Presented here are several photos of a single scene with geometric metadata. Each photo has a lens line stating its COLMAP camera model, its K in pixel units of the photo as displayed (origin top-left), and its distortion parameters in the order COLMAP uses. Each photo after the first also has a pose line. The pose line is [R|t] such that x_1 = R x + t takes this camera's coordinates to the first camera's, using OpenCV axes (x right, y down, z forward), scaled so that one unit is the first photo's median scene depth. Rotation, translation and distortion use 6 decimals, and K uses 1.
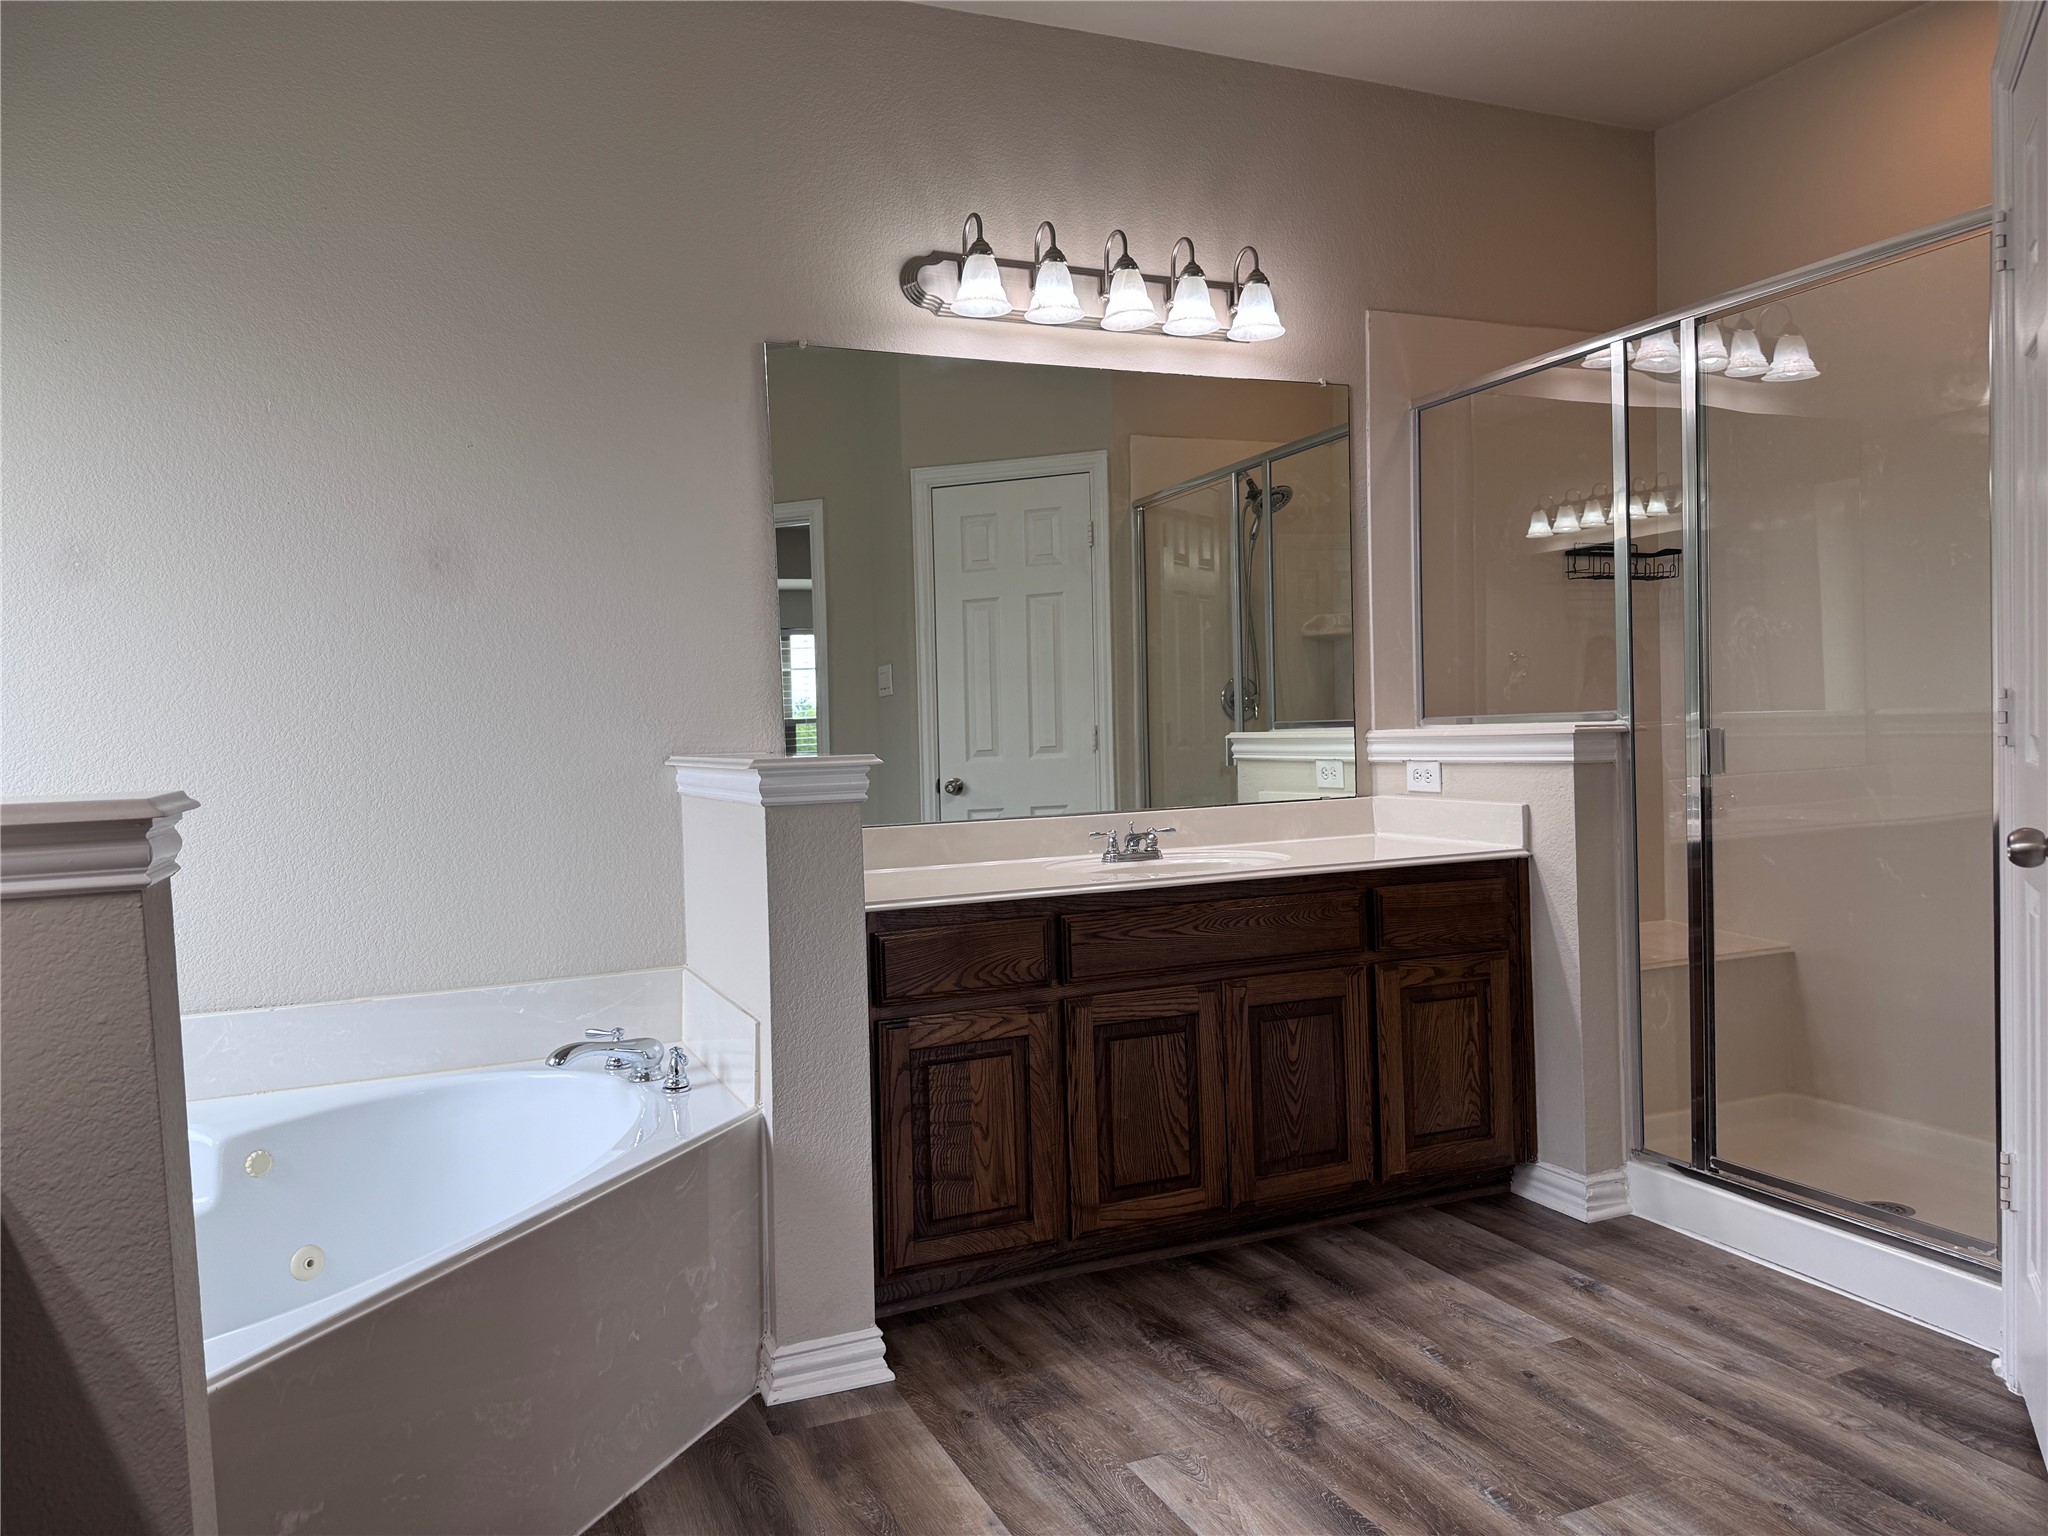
lens RADIAL K [[1445.0, 0, 1022.0], [0, 1445.0, 763.1], [0, 0, 1]] dist [0.030406, -0.023181]
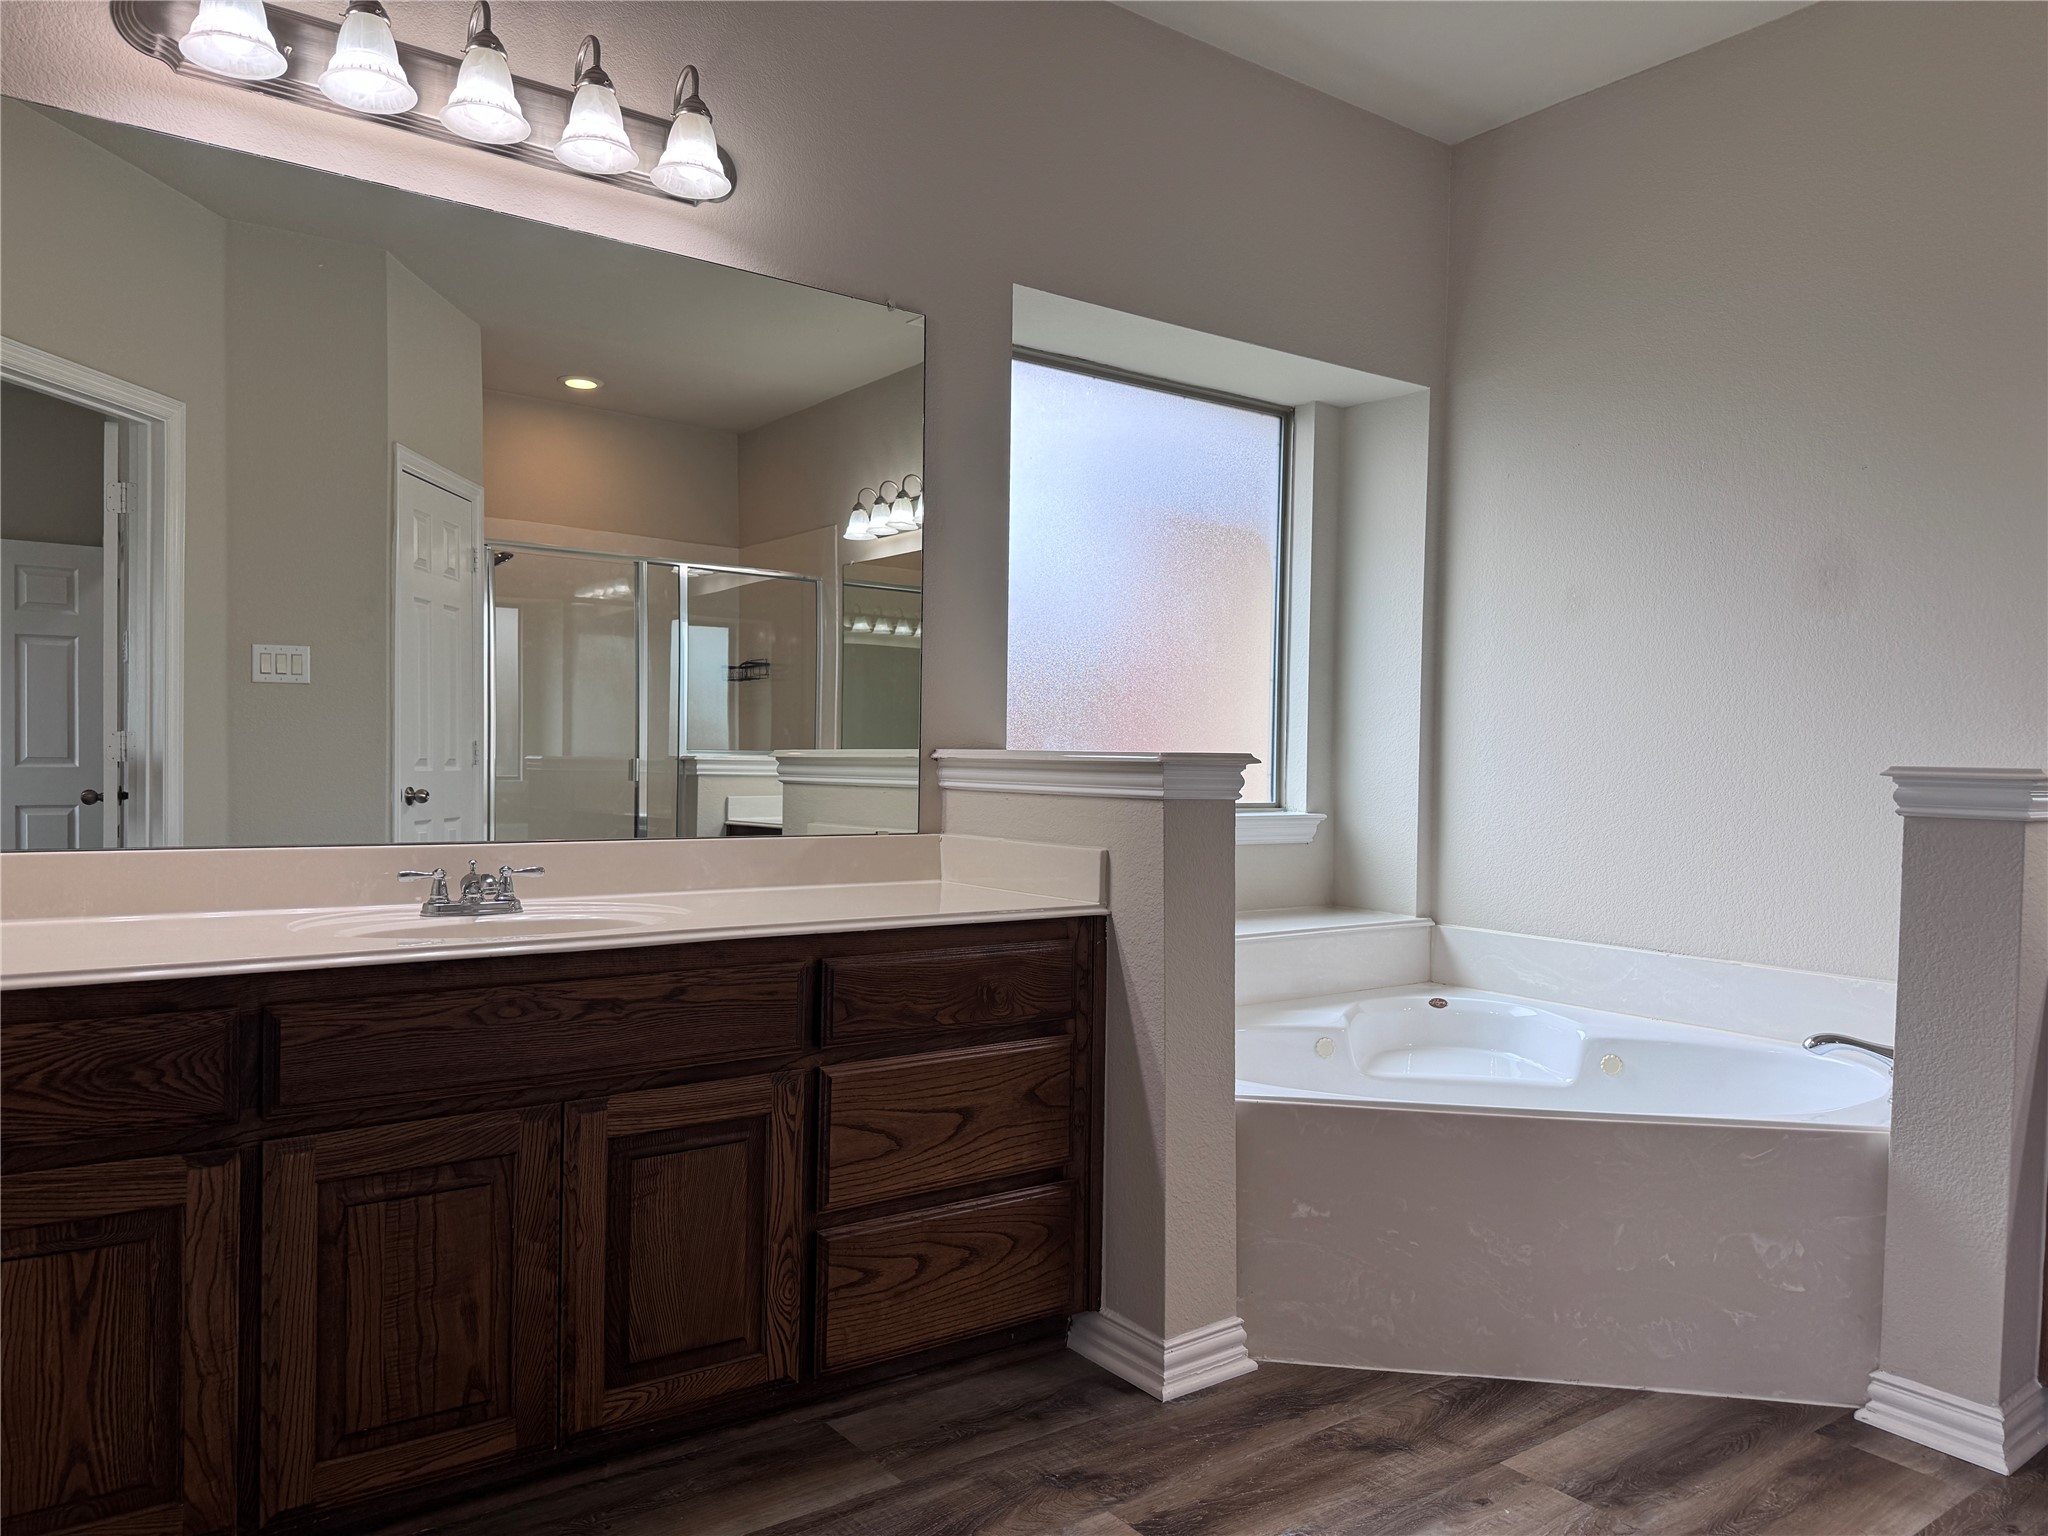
lens RADIAL K [[1445.0, 0, 1023.4], [0, 1445.0, 771.5], [0, 0, 1]] dist [0.030406, -0.023181]
pose [[0.223542, 0.049711, -0.973426, 0.640860], [-0.051658, 0.997899, 0.039097, -0.007351], [0.973324, 0.041546, 0.225640, 0.205838]]
